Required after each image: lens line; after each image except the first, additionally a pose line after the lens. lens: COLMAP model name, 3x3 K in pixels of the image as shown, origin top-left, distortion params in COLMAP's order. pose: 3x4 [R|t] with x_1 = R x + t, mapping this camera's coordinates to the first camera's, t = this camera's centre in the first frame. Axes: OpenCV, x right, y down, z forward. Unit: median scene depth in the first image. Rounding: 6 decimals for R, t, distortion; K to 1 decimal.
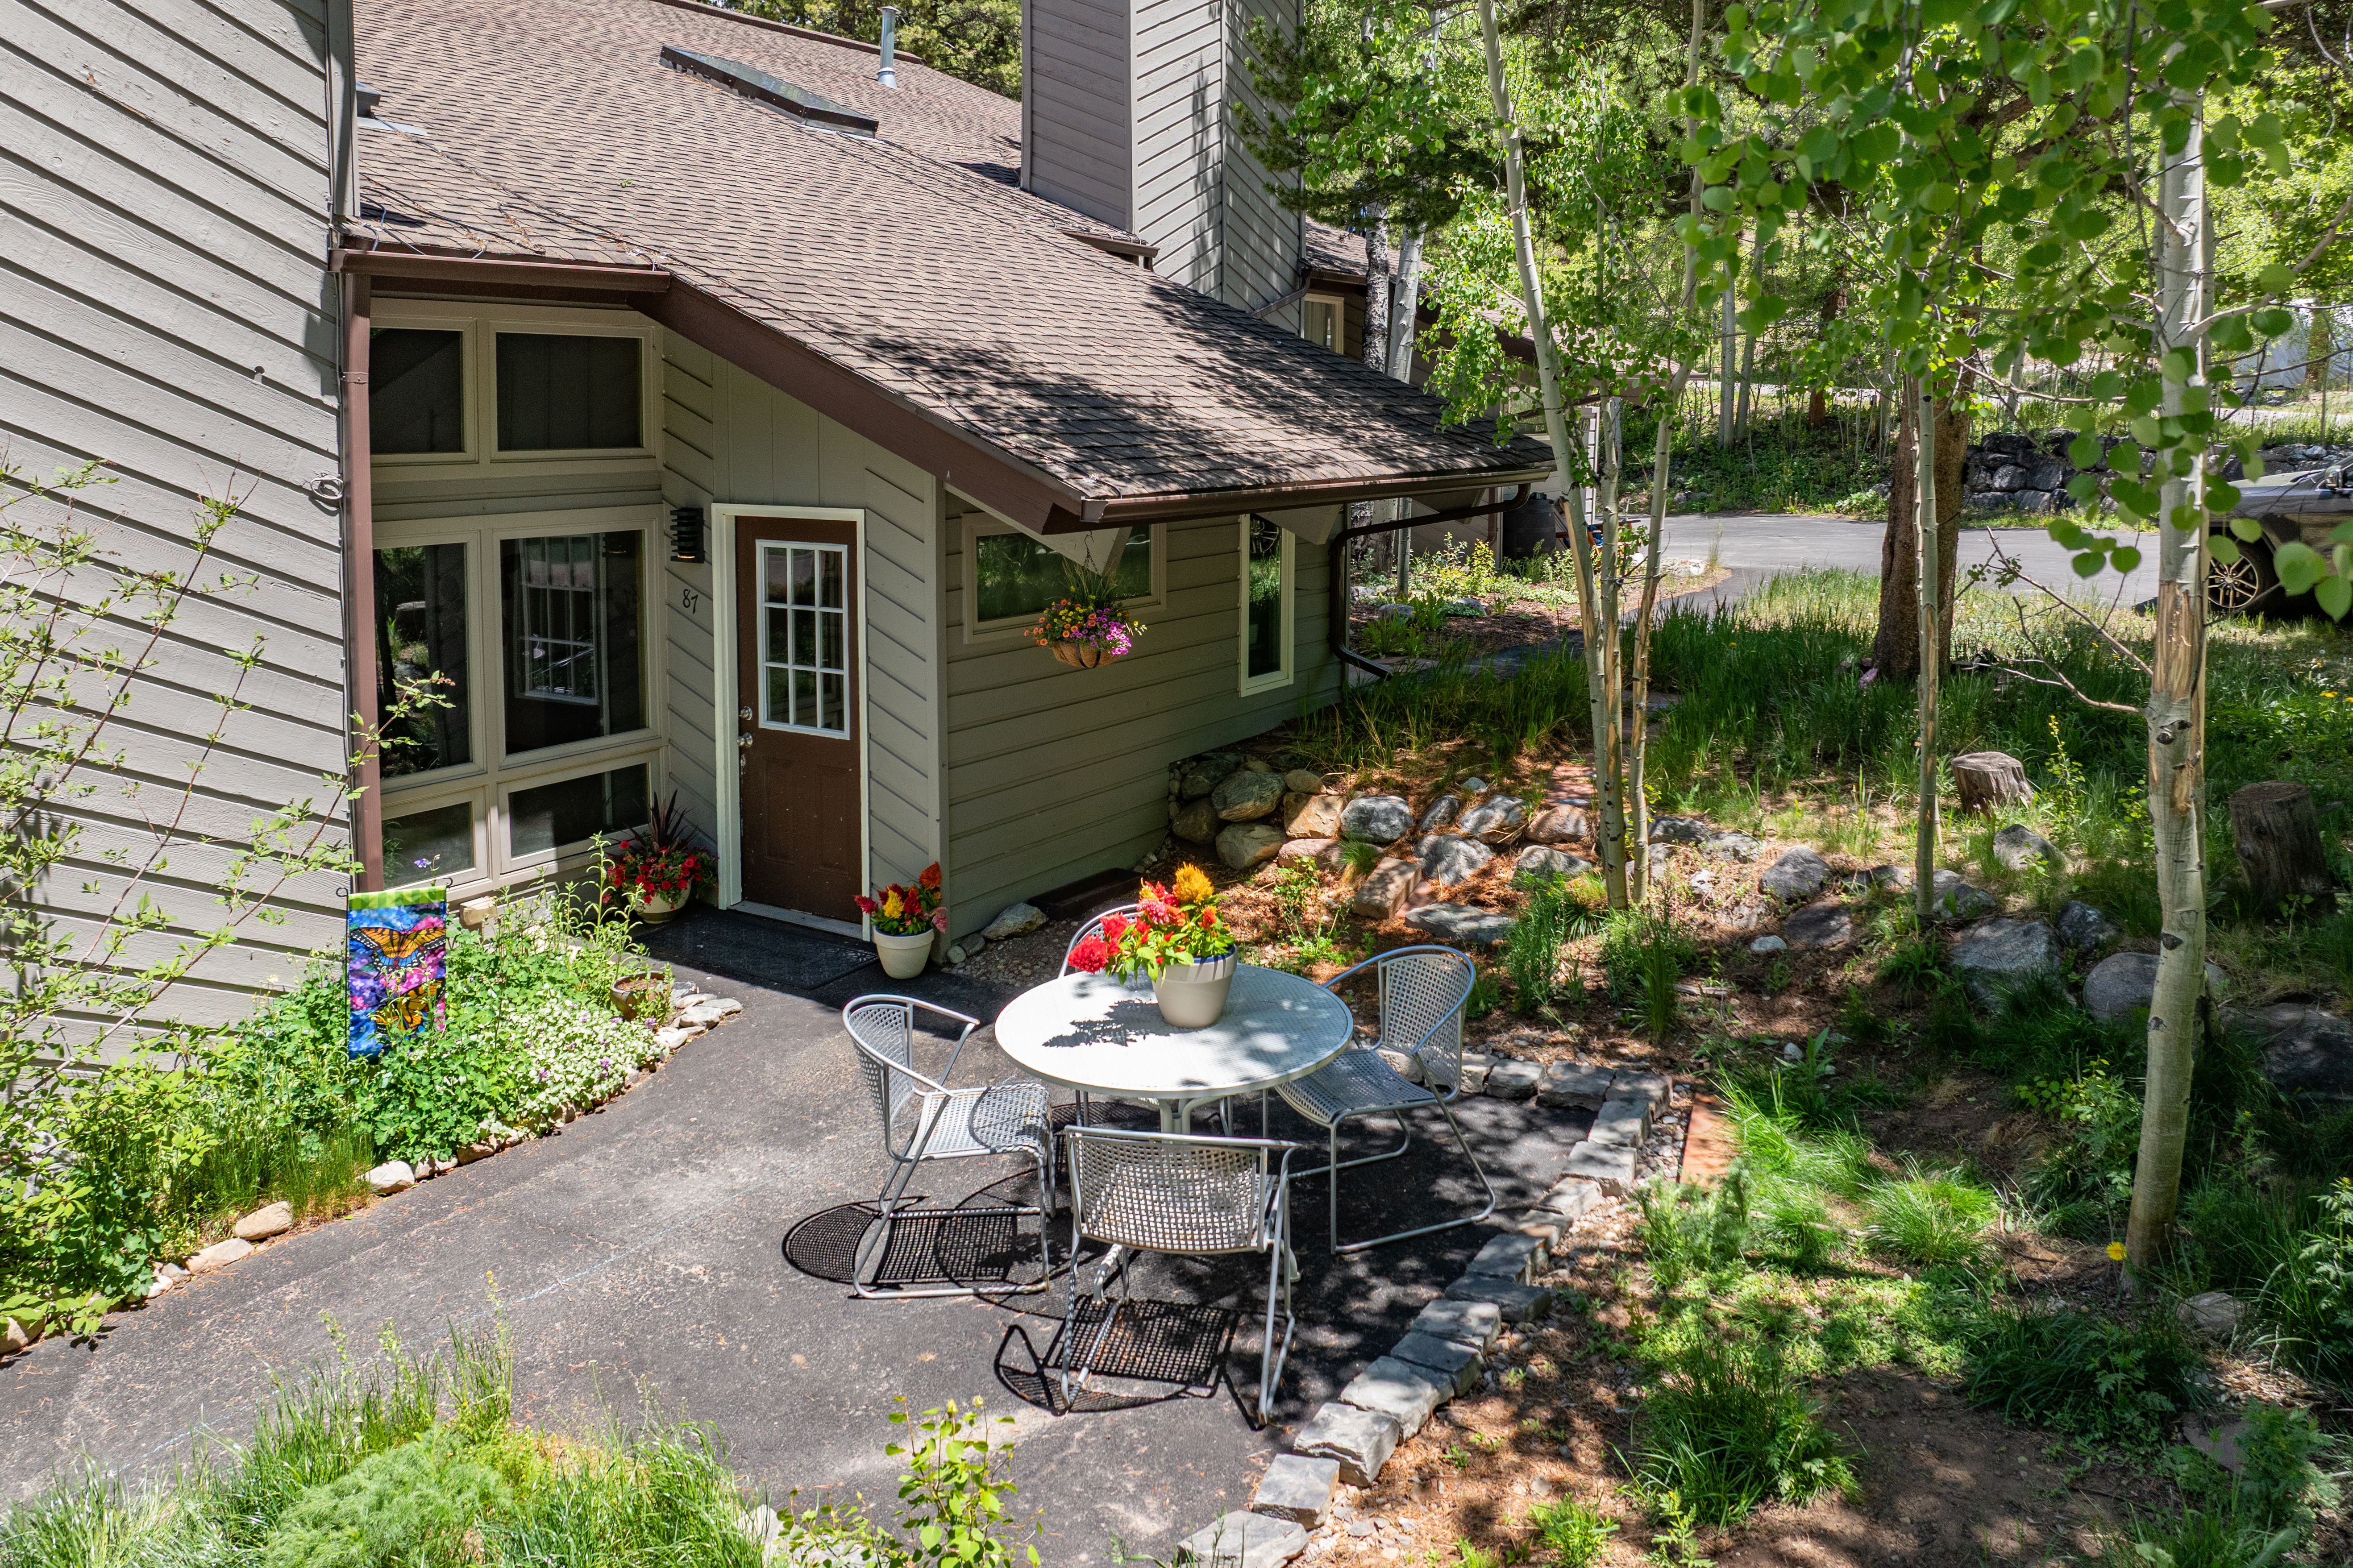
lens RADIAL K [[1668.2, 0, 1173.3], [0, 1668.2, 786.6], [0, 0, 1]] dist [-0.042961, 0.014678]
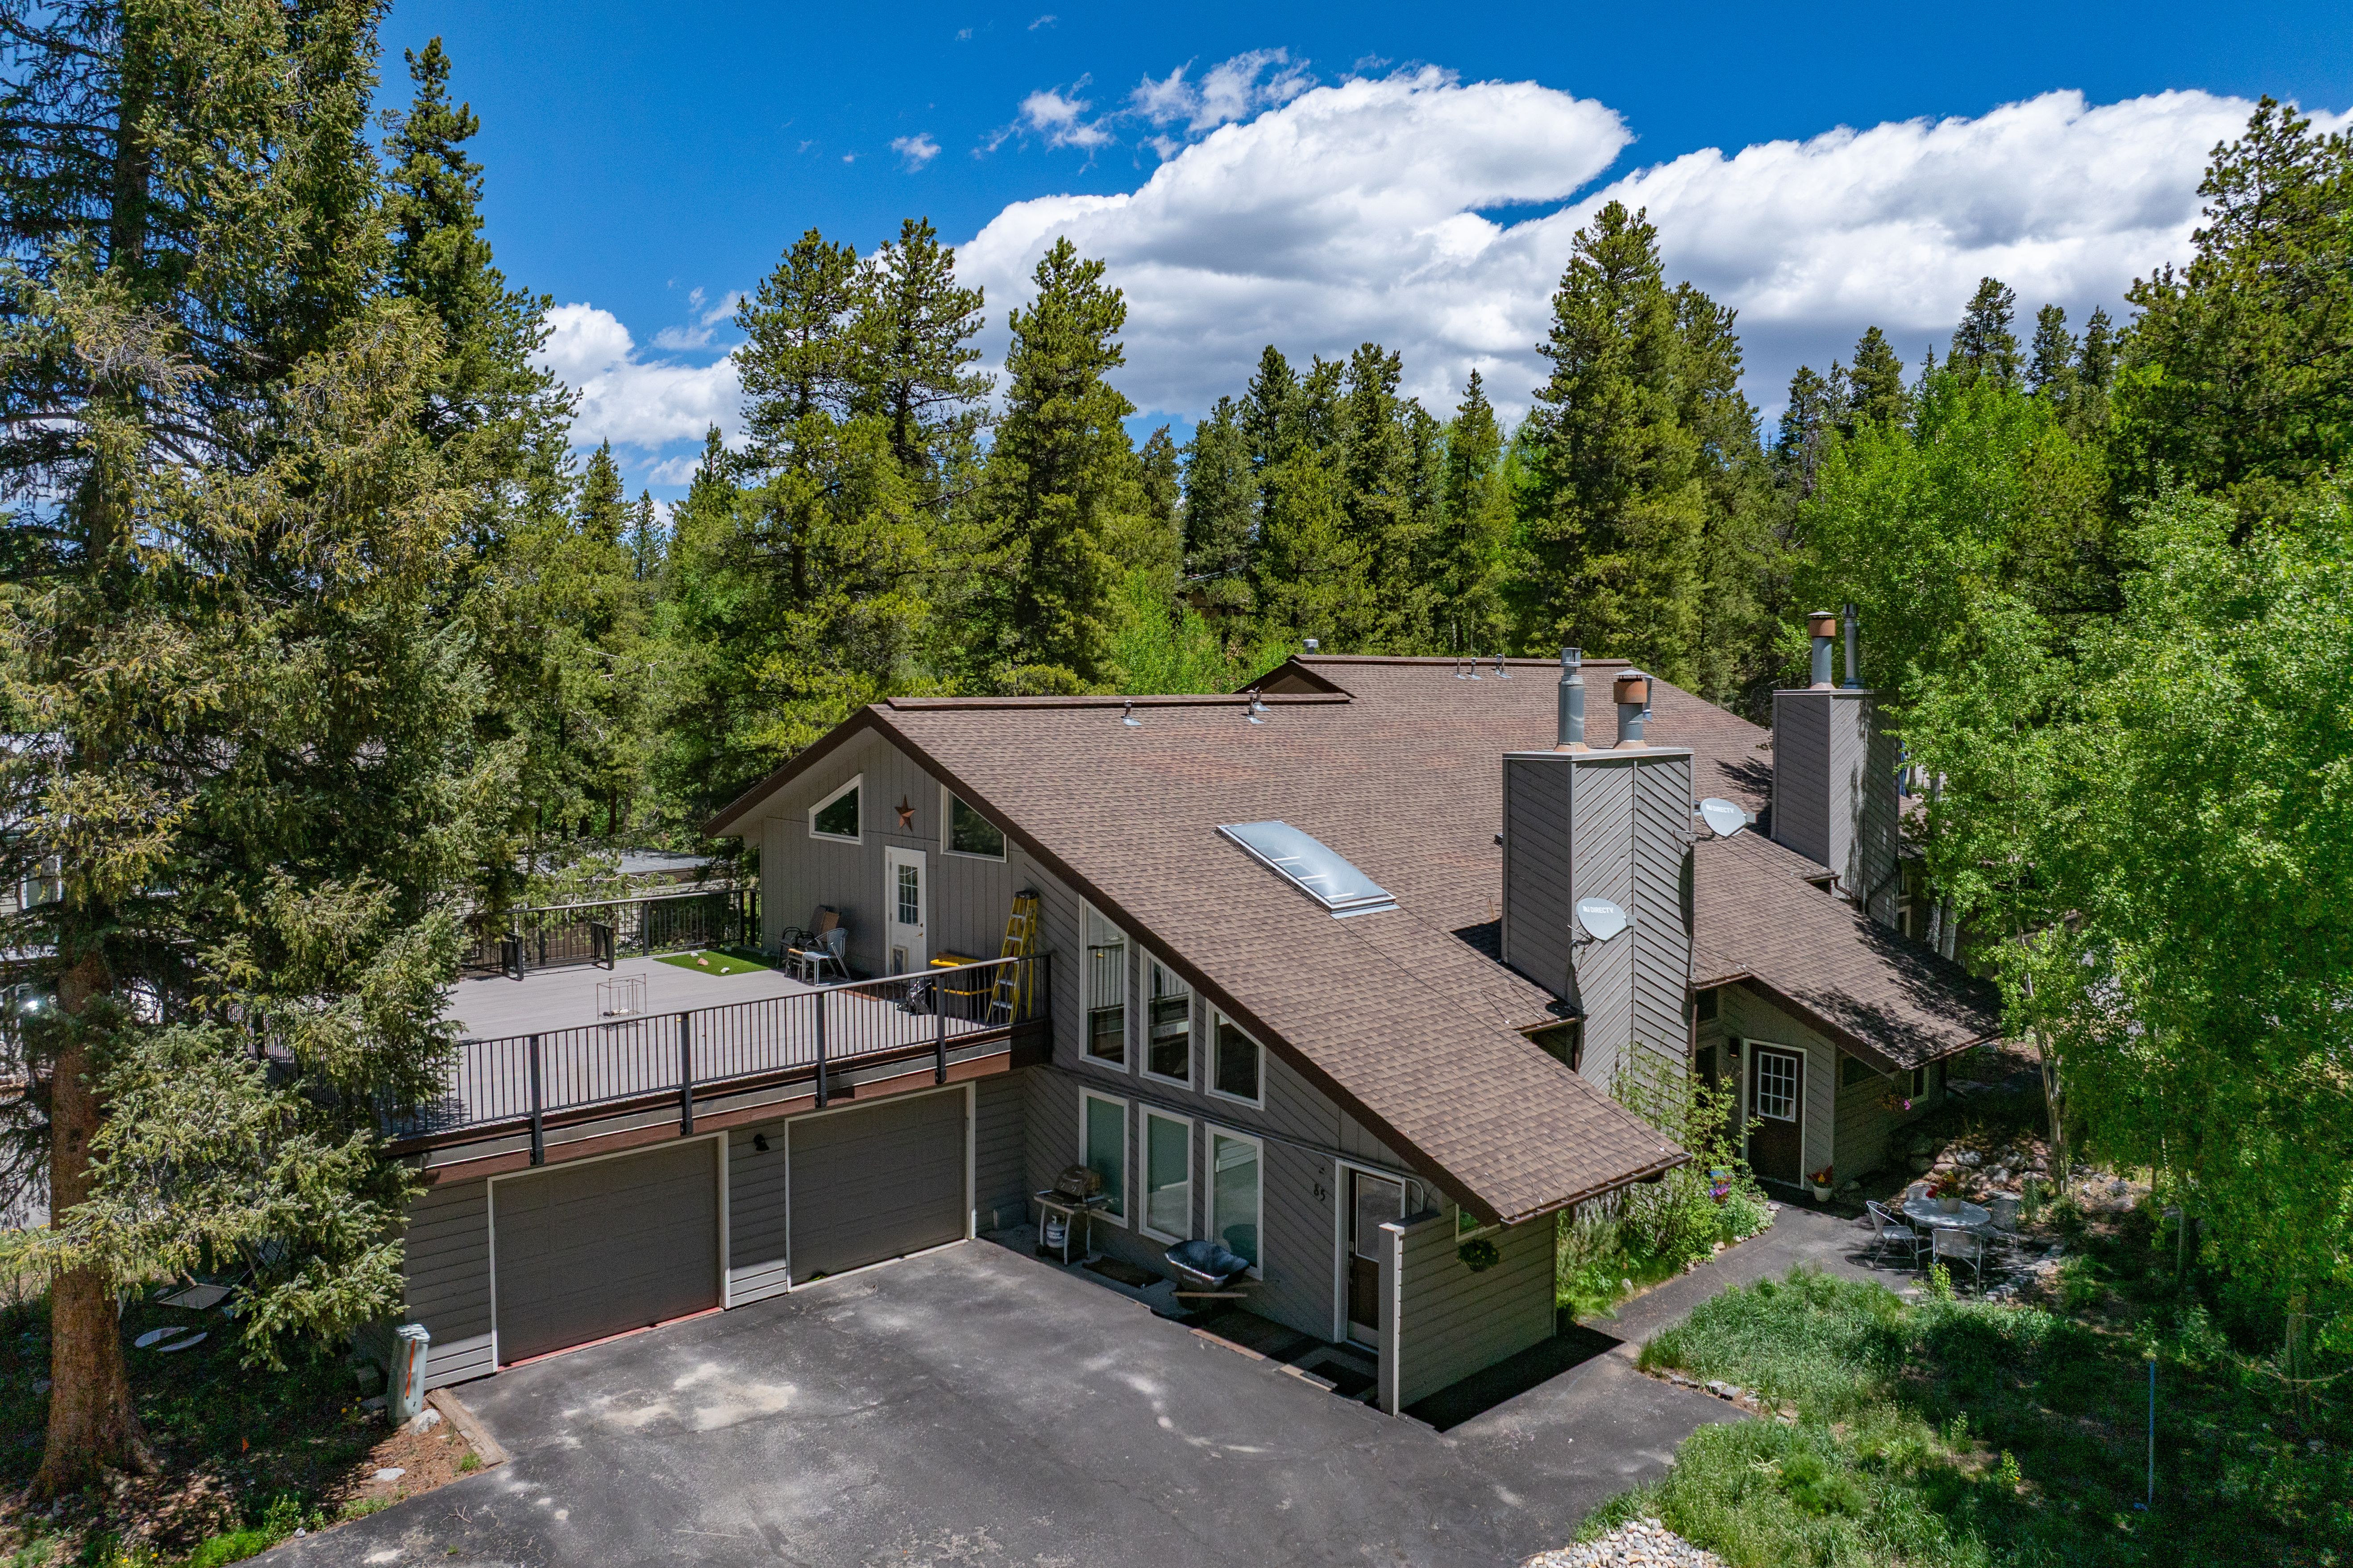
lens RADIAL K [[1668.2, 0, 1180.9], [0, 1668.2, 776.7], [0, 0, 1]] dist [-0.042961, 0.014678]
pose [[0.973456, 0.040682, -0.225230, -0.629210], [-0.072395, 0.988281, -0.134386, -0.163644], [0.217124, 0.147124, 0.964993, -2.290211]]
